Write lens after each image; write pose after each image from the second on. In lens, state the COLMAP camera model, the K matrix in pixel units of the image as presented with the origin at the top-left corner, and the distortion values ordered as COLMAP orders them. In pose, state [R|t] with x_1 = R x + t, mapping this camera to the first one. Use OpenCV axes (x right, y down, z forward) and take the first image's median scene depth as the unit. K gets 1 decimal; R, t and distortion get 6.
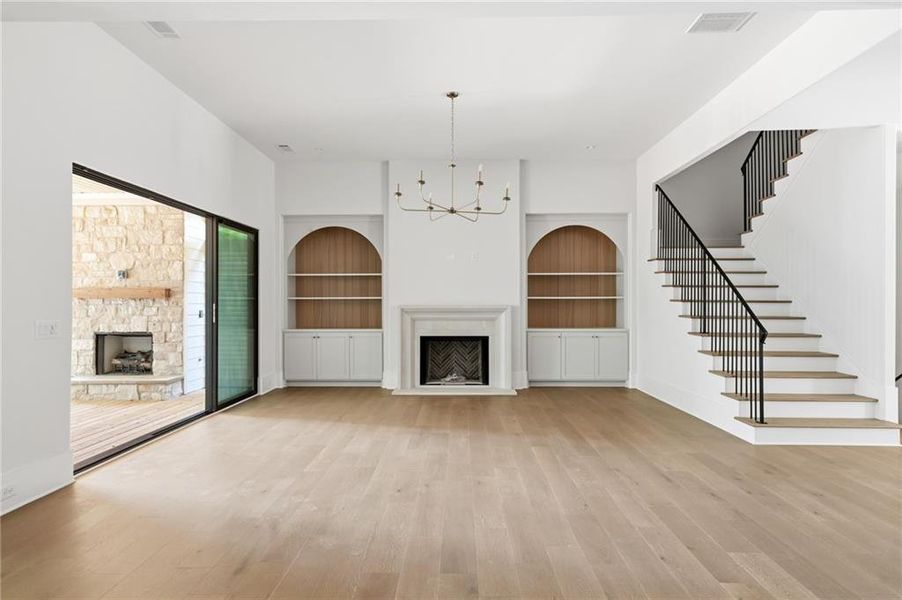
lens RADIAL K [[511.6, 0, 442.5], [0, 511.6, 301.8], [0, 0, 1]] dist [0.004487, 0.001303]
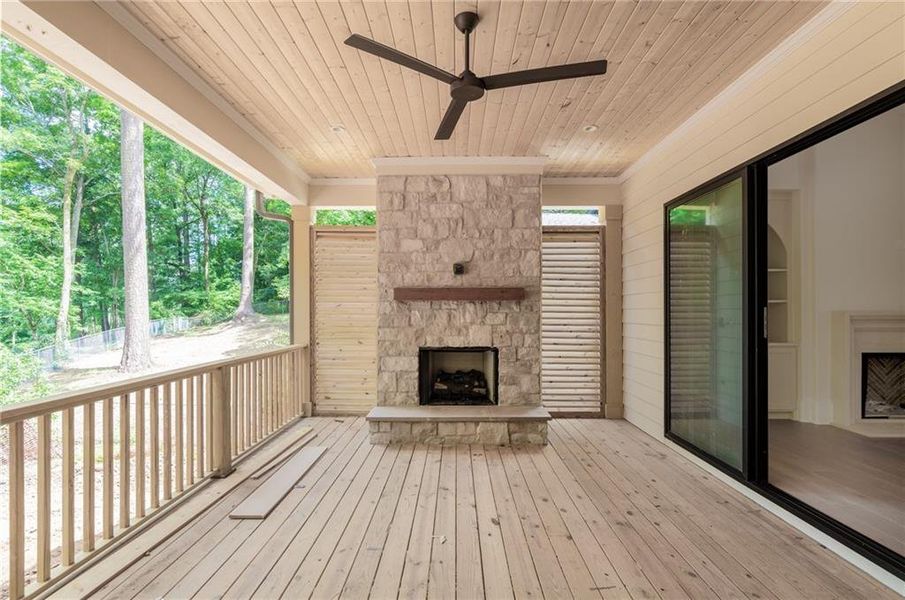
lens RADIAL K [[426.0, 0, 449.1], [0, 426.0, 310.6], [0, 0, 1]] dist [0.001114, -0.000885]
pose [[0.999937, 0.000732, 0.011176, -0.643043], [-0.000818, 0.999970, 0.007735, 0.001987], [-0.011170, -0.007743, 0.999908, 0.387339]]
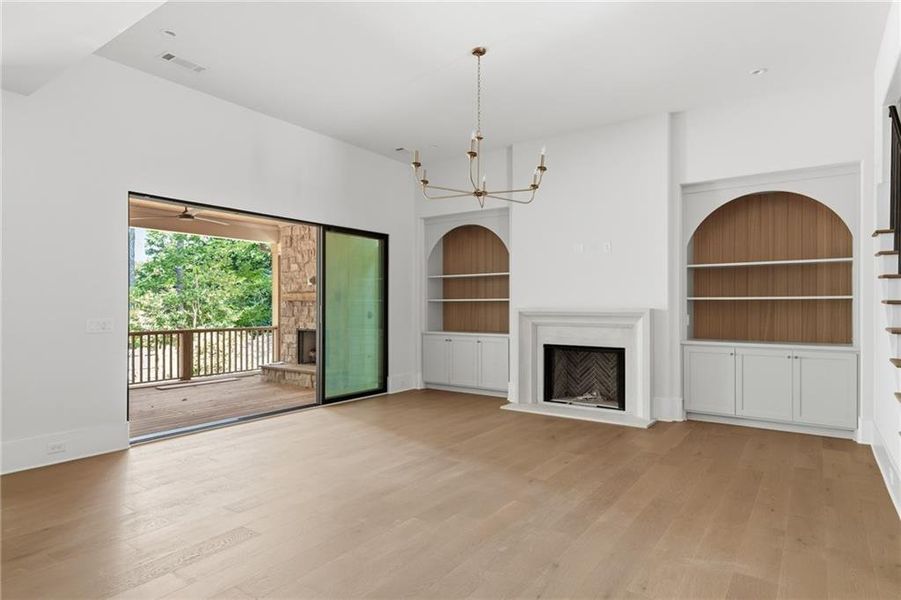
lens RADIAL K [[511.1, 0, 449.7], [0, 511.1, 306.0], [0, 0, 1]] dist [0.004487, 0.001303]
pose [[0.823998, 0.002796, -0.566585, 0.308236], [-0.000333, 0.999990, 0.004449, -0.000431], [0.566592, -0.003478, 0.823991, 0.205340]]
